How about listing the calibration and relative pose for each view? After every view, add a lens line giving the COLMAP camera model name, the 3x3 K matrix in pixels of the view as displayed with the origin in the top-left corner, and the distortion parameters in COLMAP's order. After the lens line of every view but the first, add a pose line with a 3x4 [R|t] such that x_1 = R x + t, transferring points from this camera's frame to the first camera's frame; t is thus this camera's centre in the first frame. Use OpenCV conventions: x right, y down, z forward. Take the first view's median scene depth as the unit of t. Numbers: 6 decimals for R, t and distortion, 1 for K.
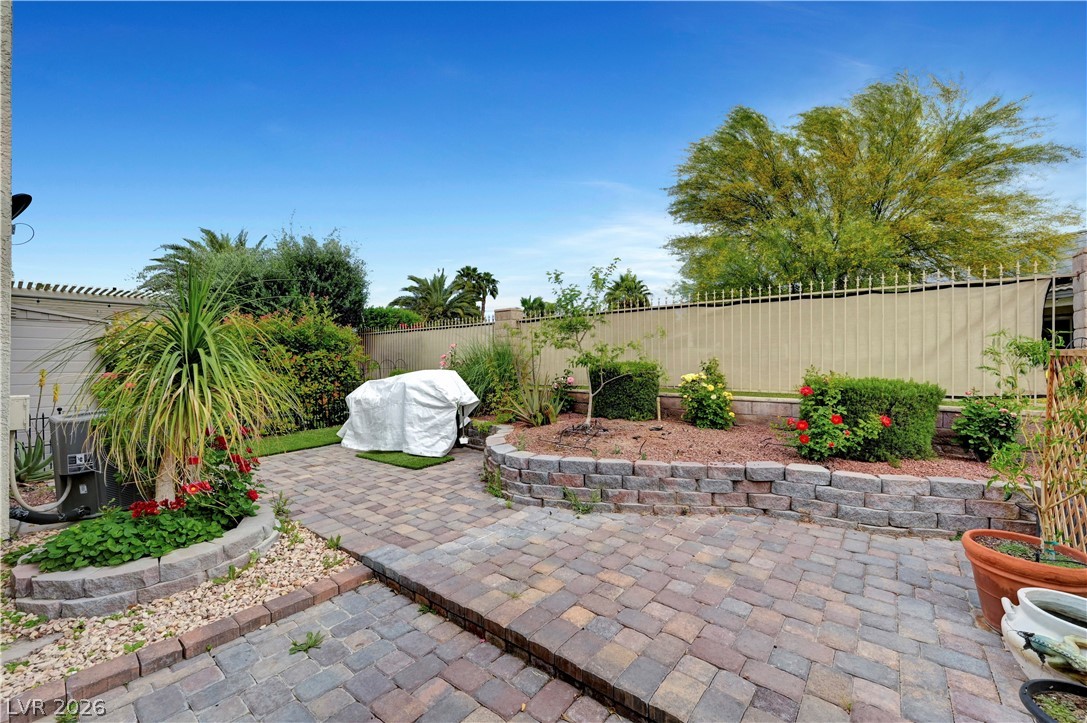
lens RADIAL K [[448.3, 0, 544.5], [0, 448.3, 357.9], [0, 0, 1]] dist [-0.000474, 0.000118]
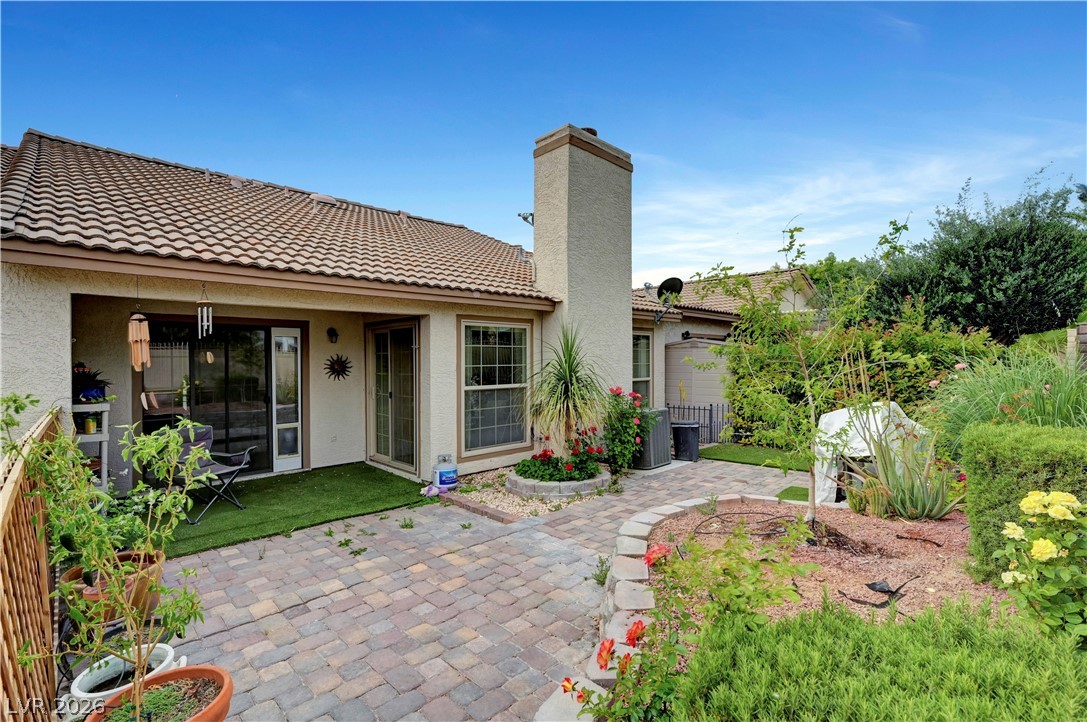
lens RADIAL K [[488.0, 0, 550.2], [0, 488.0, 359.8], [0, 0, 1]] dist [-0.002147, -0.000400]
pose [[-0.110637, 0.010908, -0.993801, 1.301194], [0.012067, 0.999881, 0.009631, -0.128811], [0.993788, -0.010927, -0.110755, 1.255573]]
